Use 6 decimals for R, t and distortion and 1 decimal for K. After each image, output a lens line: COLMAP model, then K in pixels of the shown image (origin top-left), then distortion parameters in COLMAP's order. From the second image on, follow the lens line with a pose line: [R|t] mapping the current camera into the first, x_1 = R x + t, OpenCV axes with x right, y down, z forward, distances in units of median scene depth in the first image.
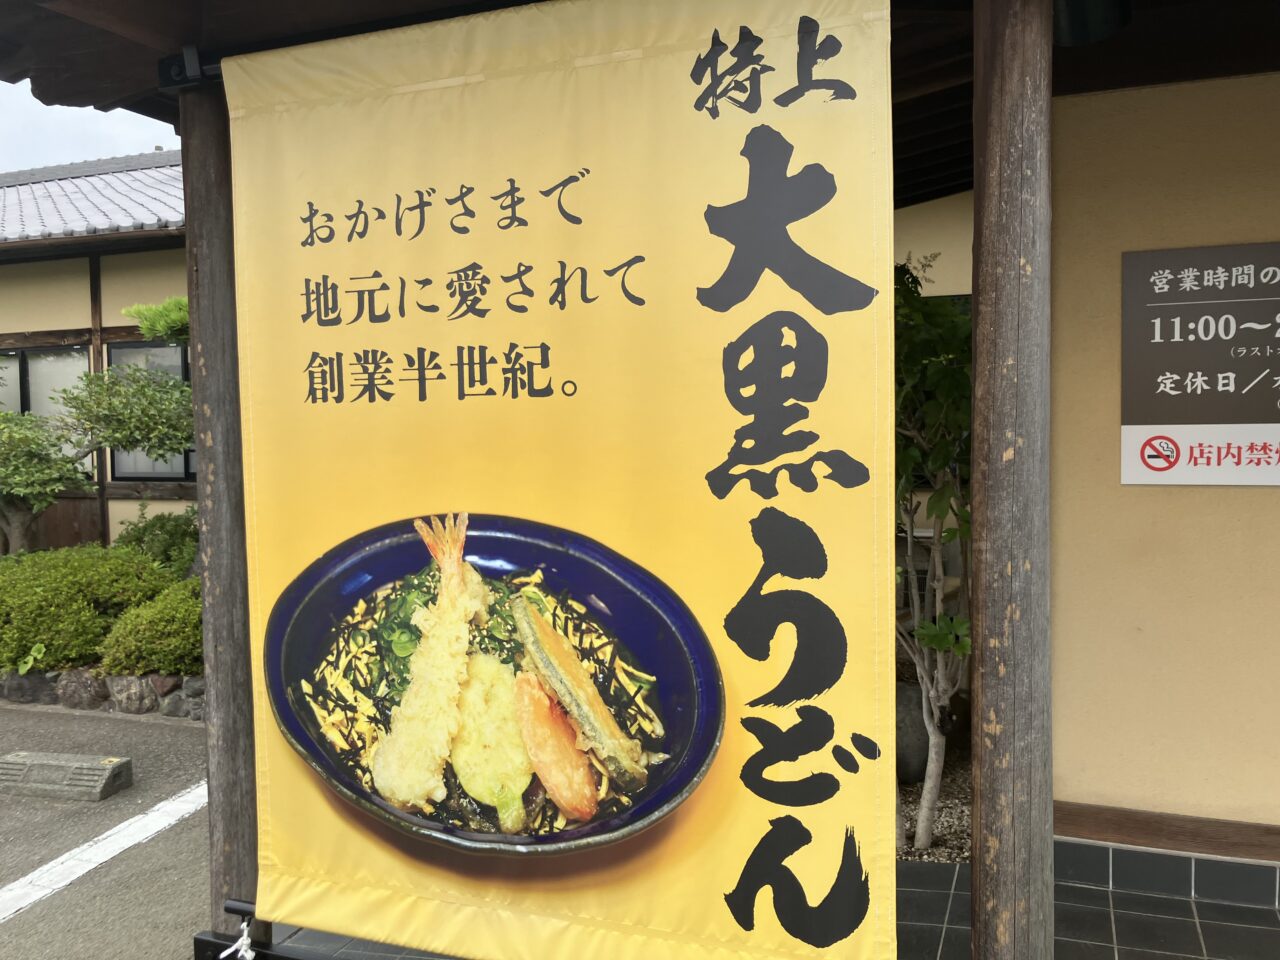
lens RADIAL K [[1077.8, 0, 636.9], [0, 1077.8, 481.0], [0, 0, 1]] dist [0.010434, 0.006380]
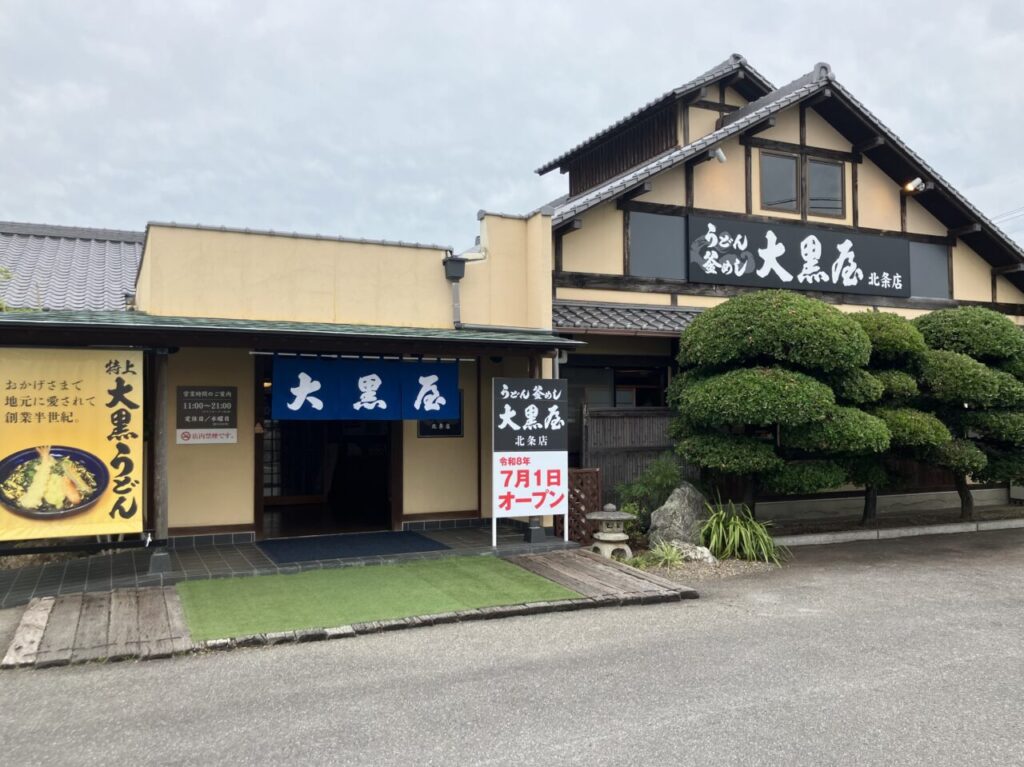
lens RADIAL K [[862.2, 0, 509.5], [0, 862.2, 384.3], [0, 0, 1]] dist [0.010434, 0.006380]
pose [[0.695734, 0.041577, 0.717095, -1.600987], [0.036866, 0.994941, -0.093455, 0.205991], [-0.717353, 0.091456, 0.690681, -3.394891]]
